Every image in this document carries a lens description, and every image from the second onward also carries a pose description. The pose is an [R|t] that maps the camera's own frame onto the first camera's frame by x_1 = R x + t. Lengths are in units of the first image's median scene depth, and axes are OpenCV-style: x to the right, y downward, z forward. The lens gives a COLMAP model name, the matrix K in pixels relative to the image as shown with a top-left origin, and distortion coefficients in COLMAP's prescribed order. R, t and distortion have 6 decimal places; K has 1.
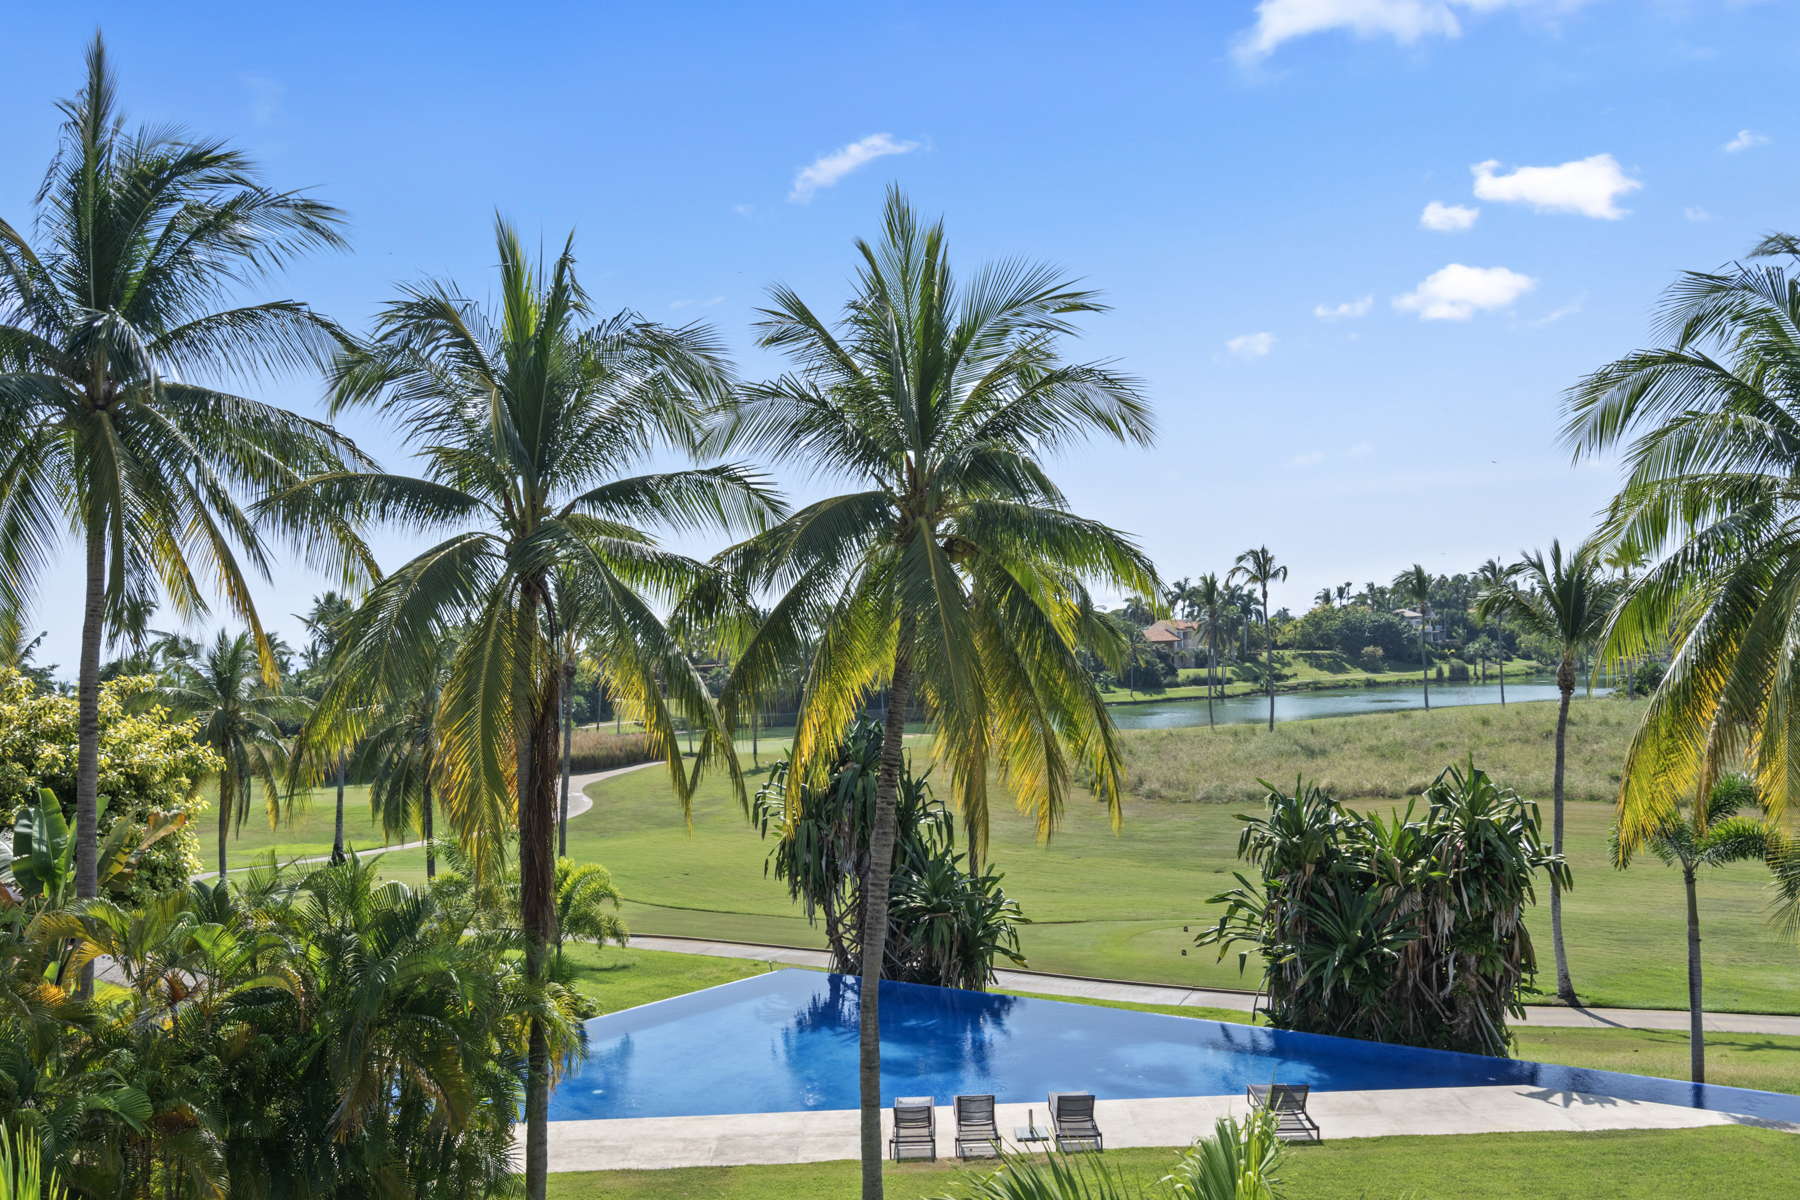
lens RADIAL K [[1474.0, 0, 899.0], [0, 1474.0, 673.4], [0, 0, 1]] dist [0.034045, -0.003586]
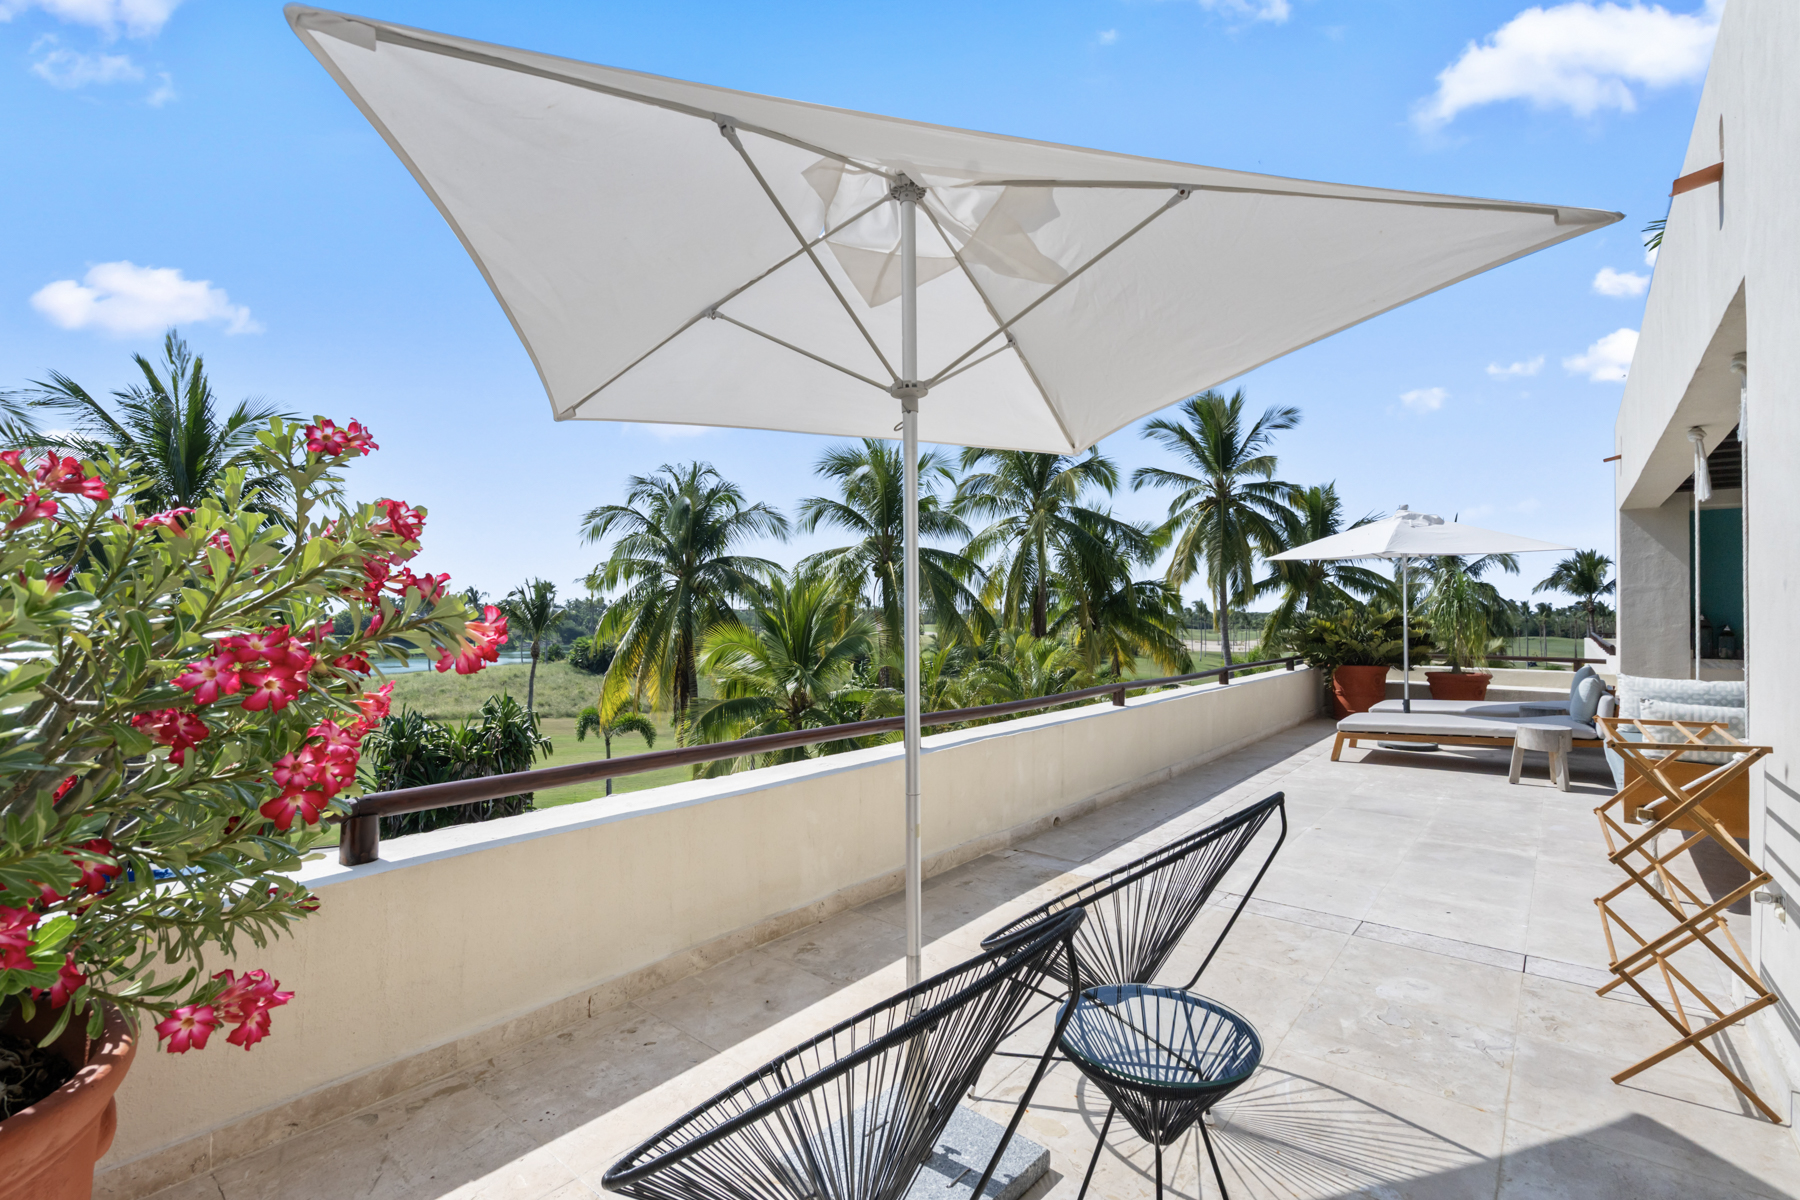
lens RADIAL K [[794.5, 0, 900.0], [0, 794.5, 600.0], [0, 0, 1]] dist [-0.000857, -0.000034]
pose [[0.637606, 0.051032, 0.768671, -0.129074], [-0.002551, 0.997938, -0.064137, 0.006164], [-0.770359, 0.038933, 0.636421, -0.090886]]
